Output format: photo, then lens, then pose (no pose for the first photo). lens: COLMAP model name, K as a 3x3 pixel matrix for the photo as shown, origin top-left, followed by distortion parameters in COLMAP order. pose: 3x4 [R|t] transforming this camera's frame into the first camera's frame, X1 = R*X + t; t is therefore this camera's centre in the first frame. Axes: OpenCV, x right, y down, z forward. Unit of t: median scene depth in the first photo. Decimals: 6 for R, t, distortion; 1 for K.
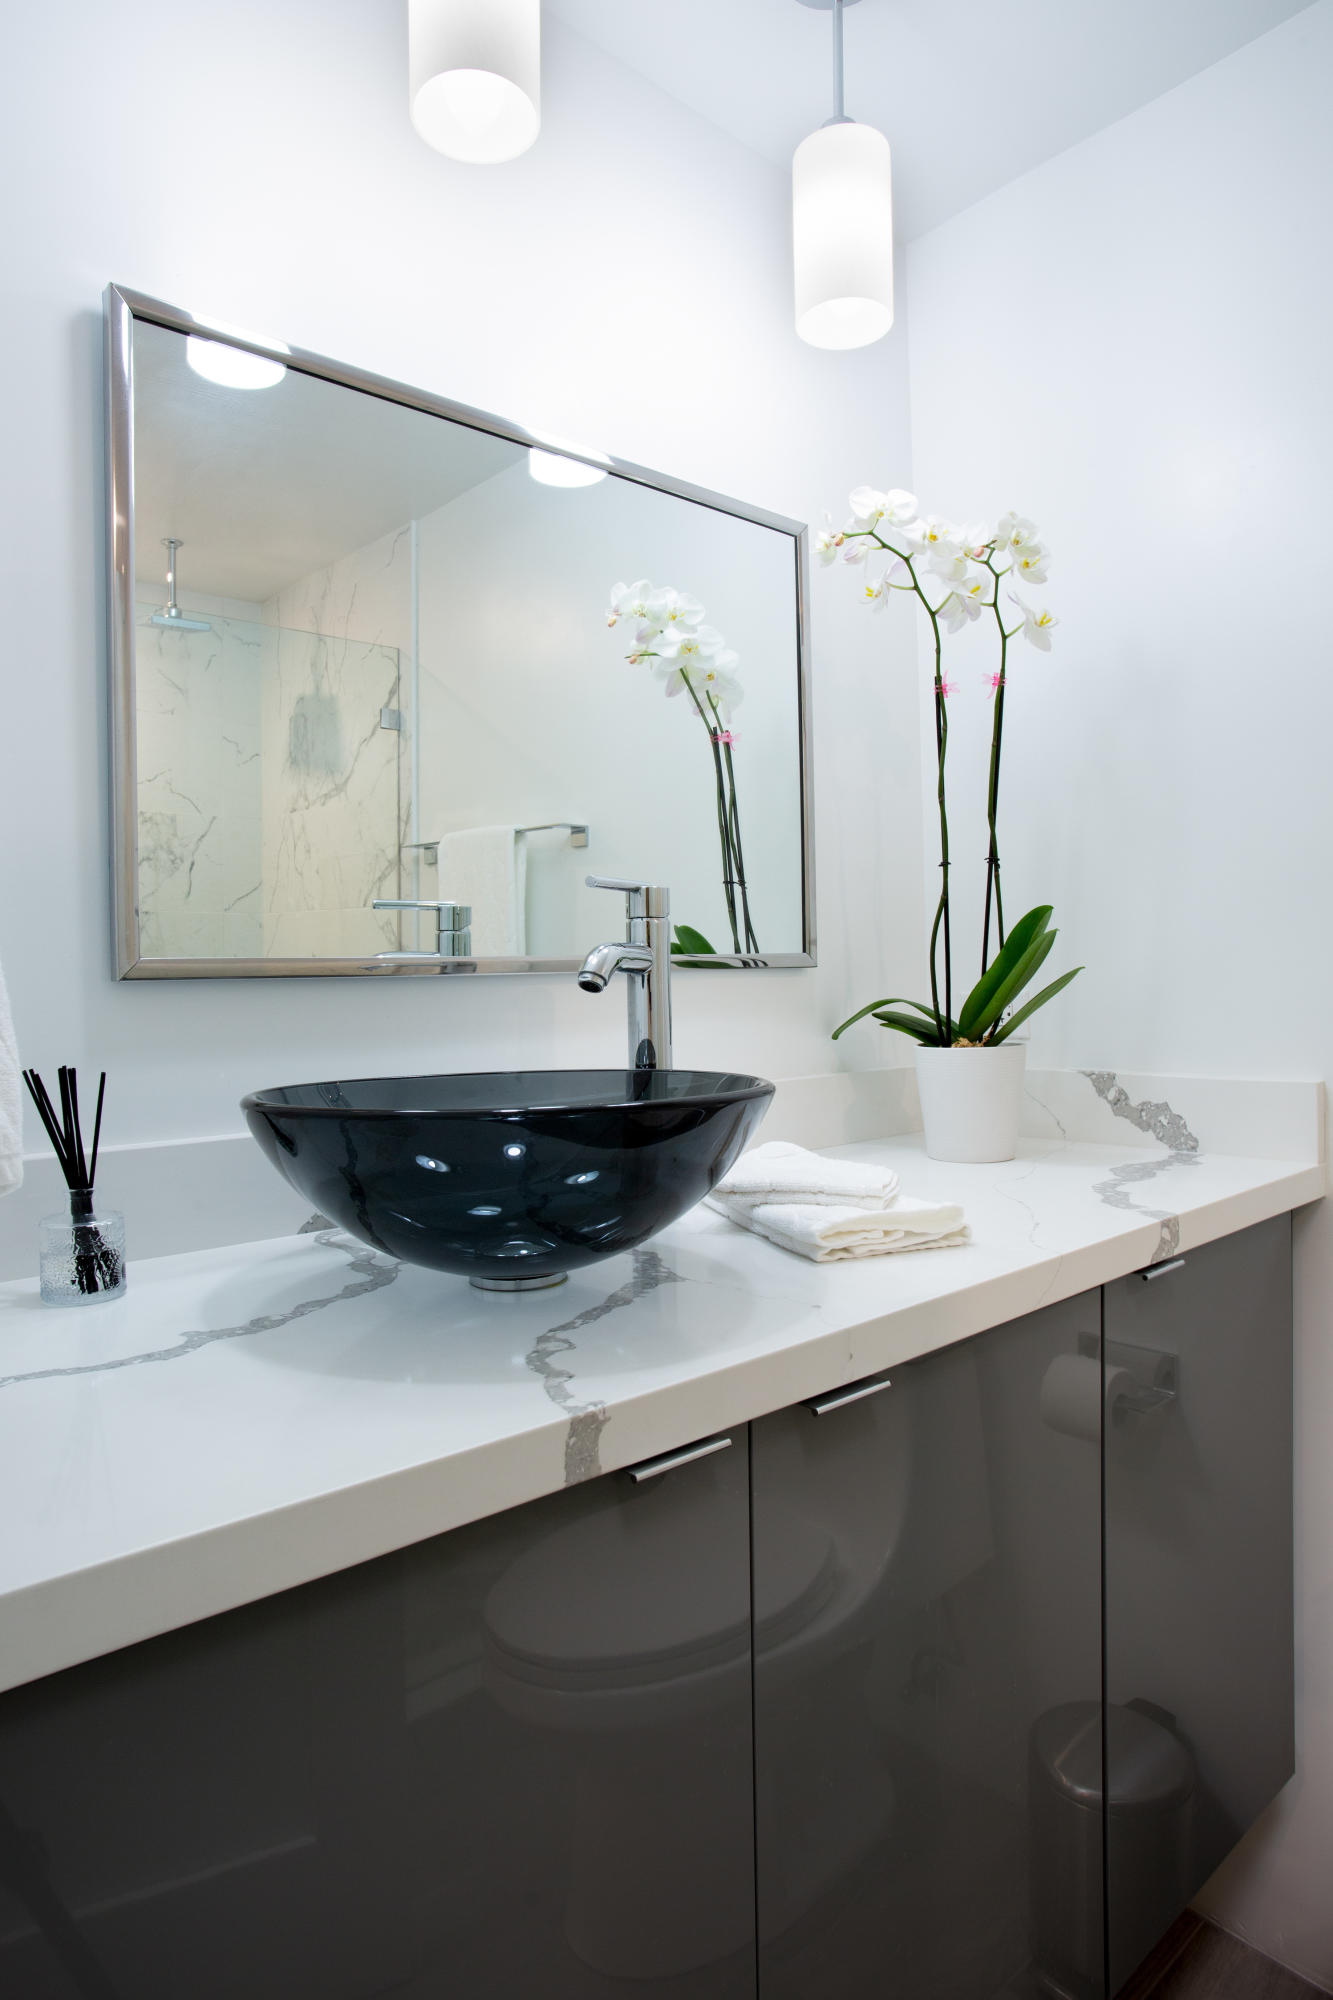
lens RADIAL K [[1188.1, 0, 665.0], [0, 1188.1, 974.9], [0, 0, 1]] dist [-0.057835, 0.001456]
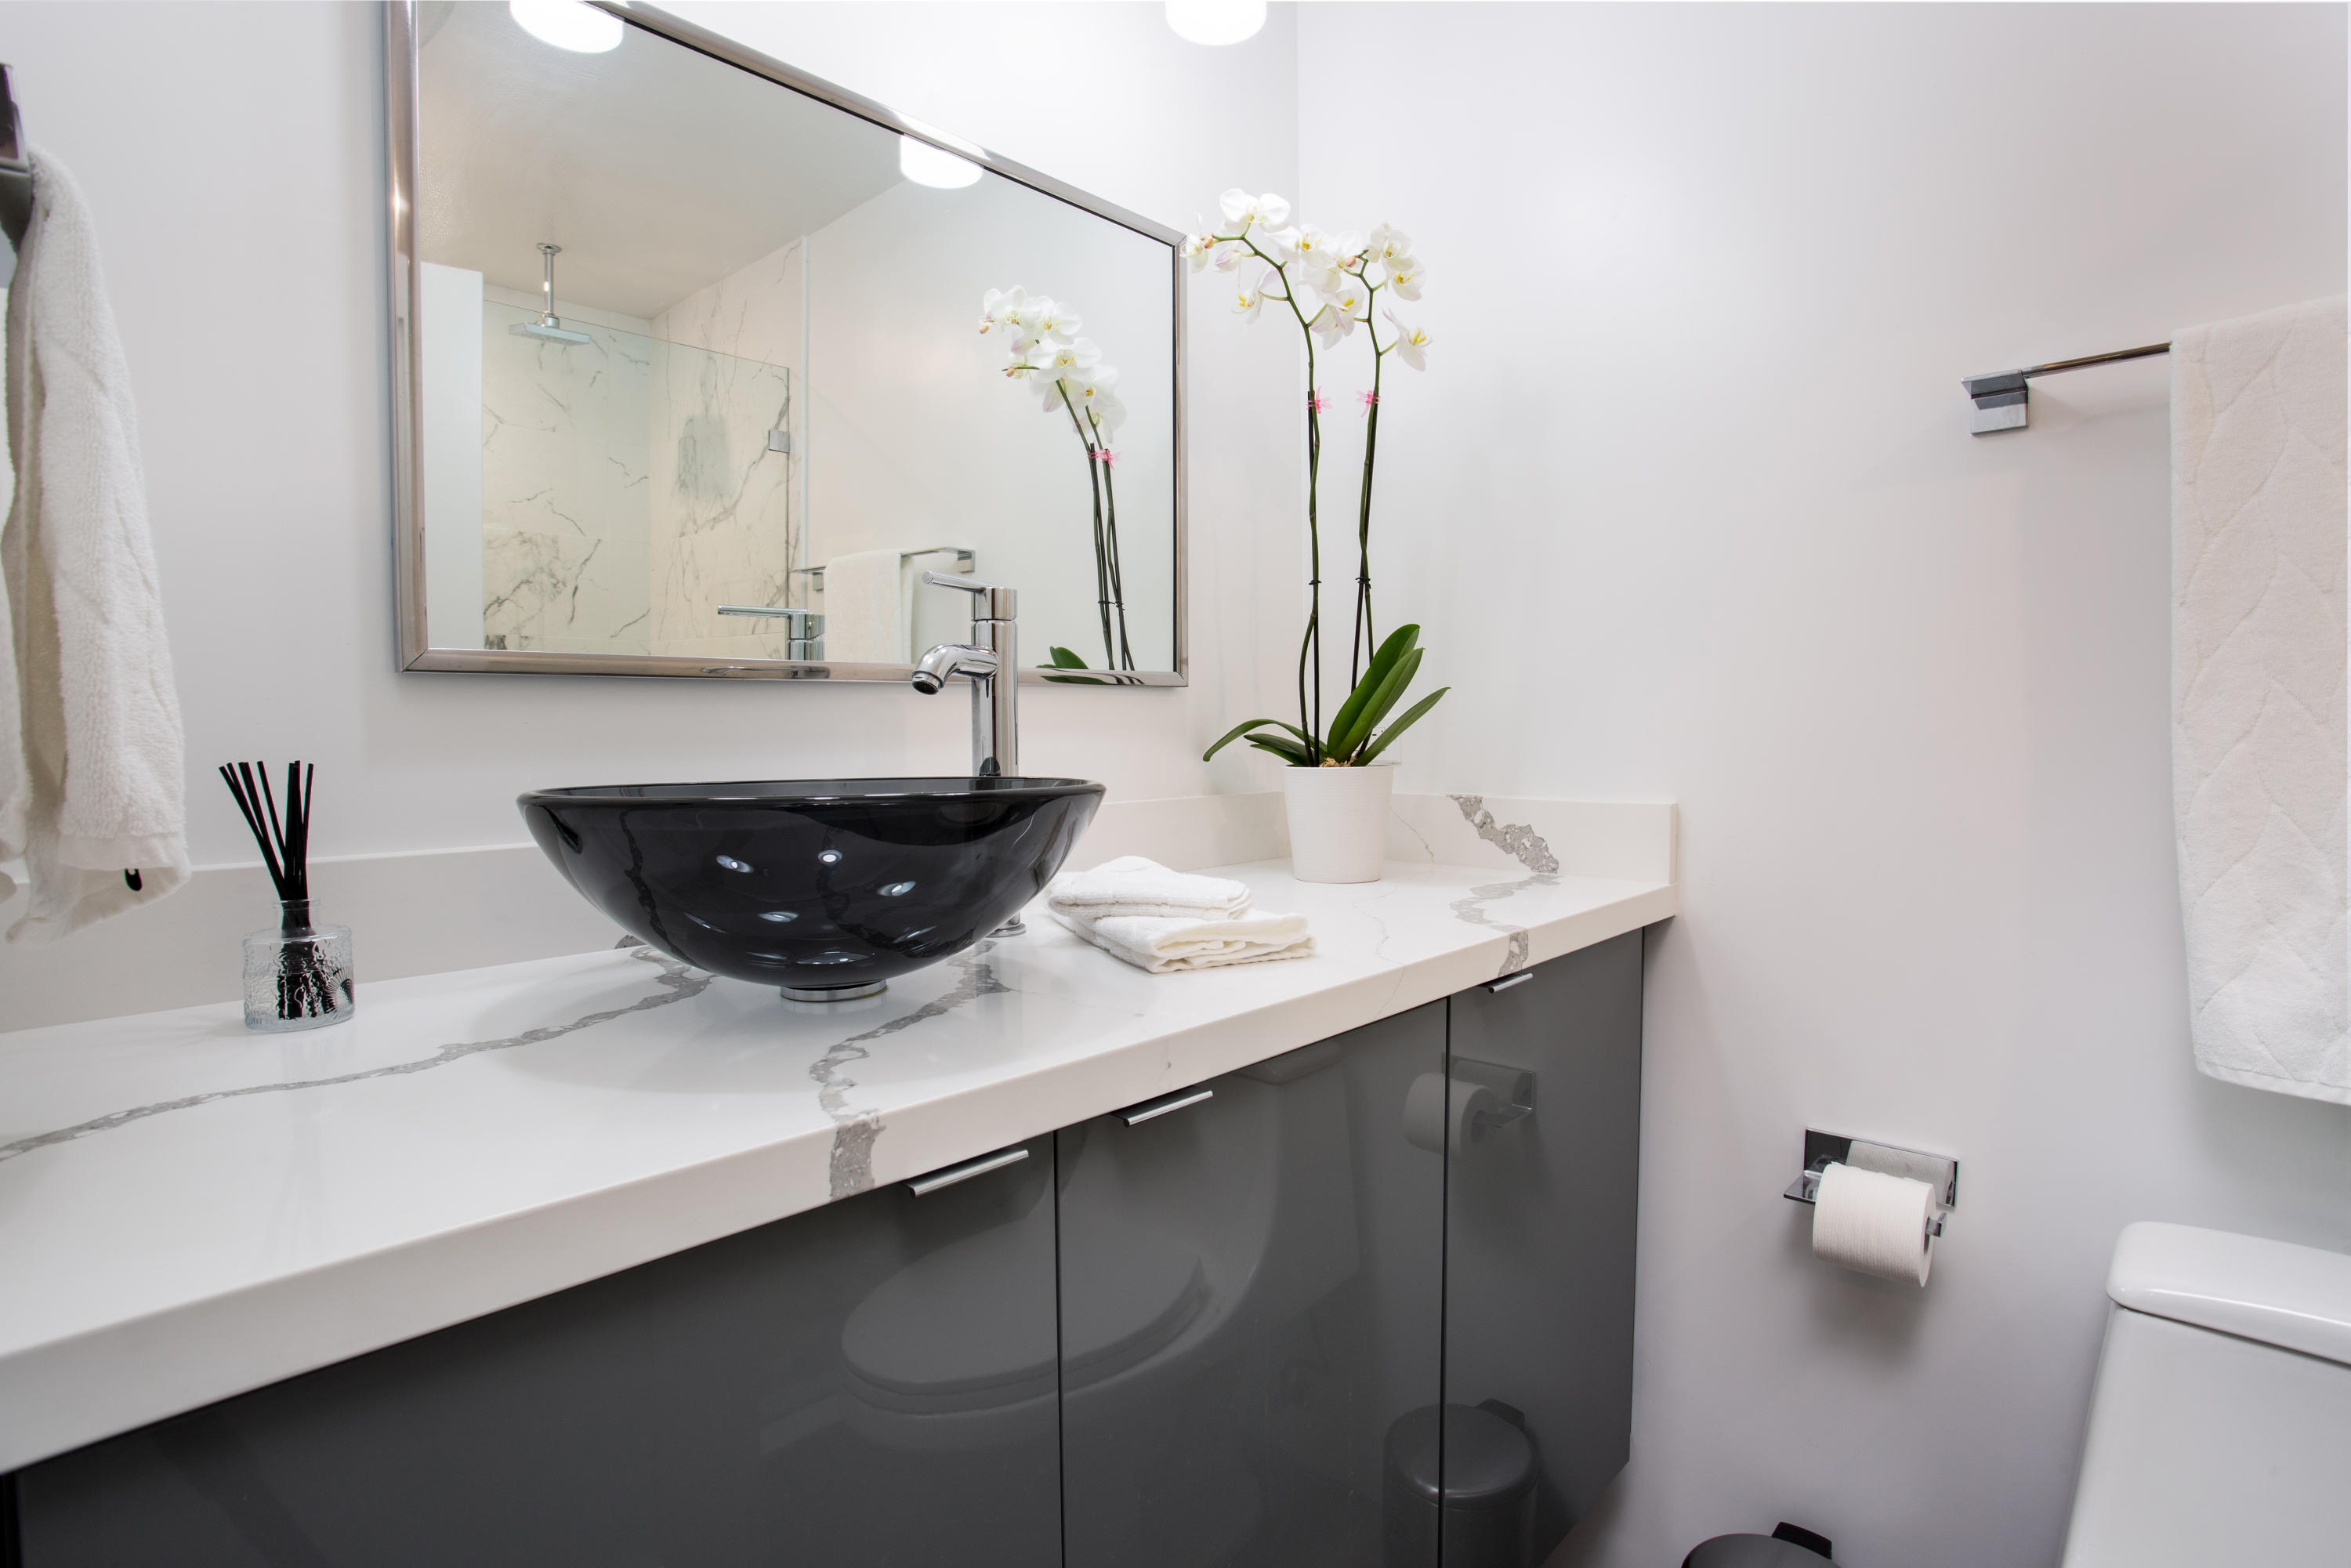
lens RADIAL K [[1154.6, 0, 1194.8], [0, 1154.6, 769.1], [0, 0, 1]] dist [-0.094200, 0.058211]
pose [[0.995665, 0.009195, 0.092553, 0.051014], [-0.012843, 0.999161, 0.038897, 0.027438], [-0.092118, -0.039917, 0.994948, 0.048876]]
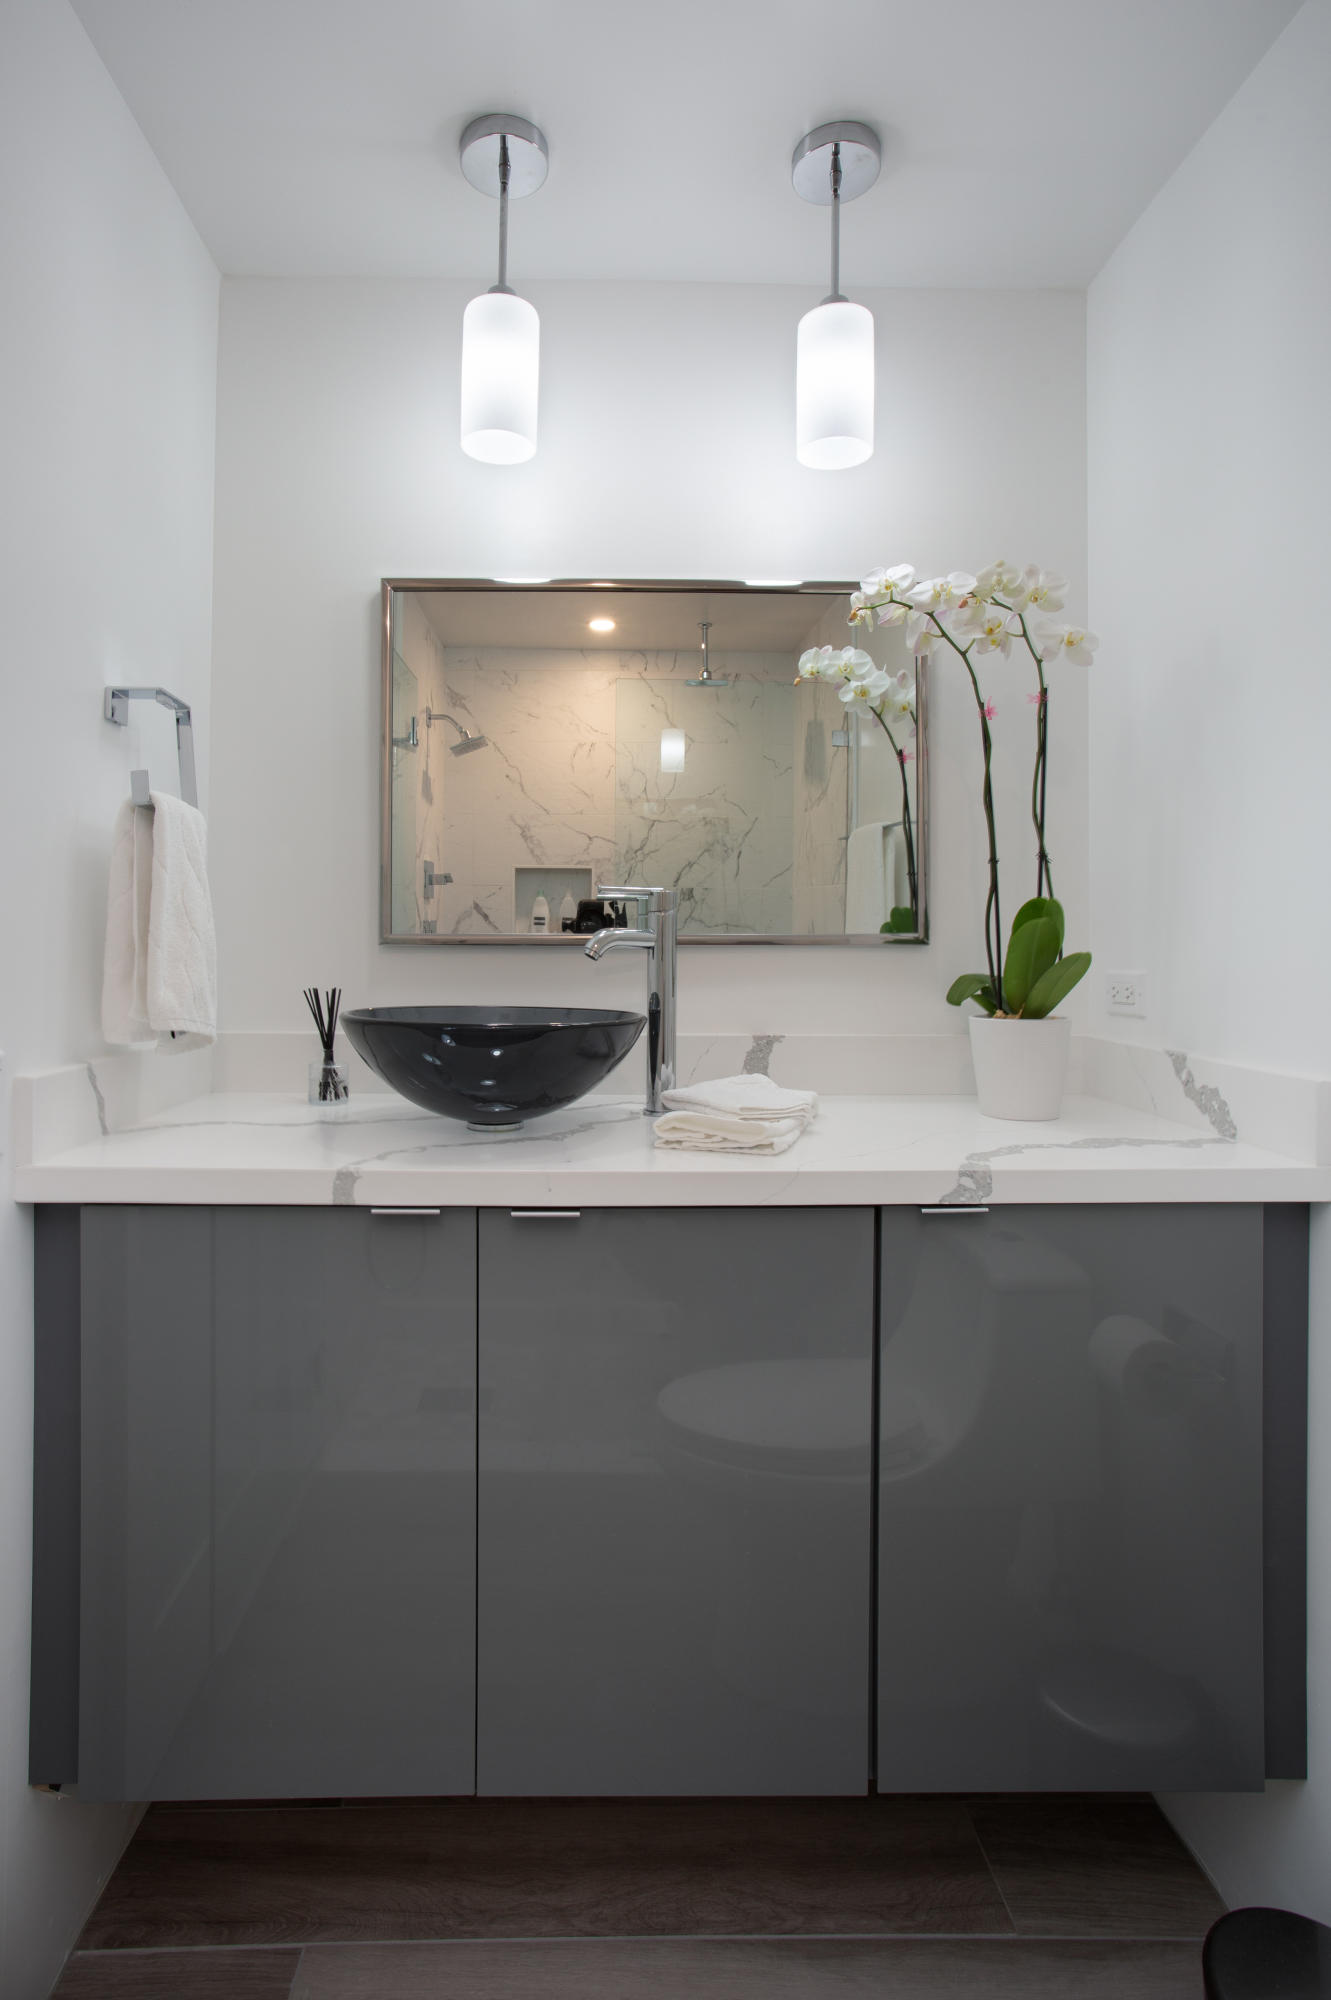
lens RADIAL K [[1040.5, 0, 629.1], [0, 1040.5, 920.2], [0, 0, 1]] dist [-0.031468, 0.000248]
pose [[0.757396, 0.014040, -0.652805, 0.668047], [-0.018206, 0.999834, 0.000381, -0.030347], [0.652702, 0.011597, 0.757526, -0.014160]]
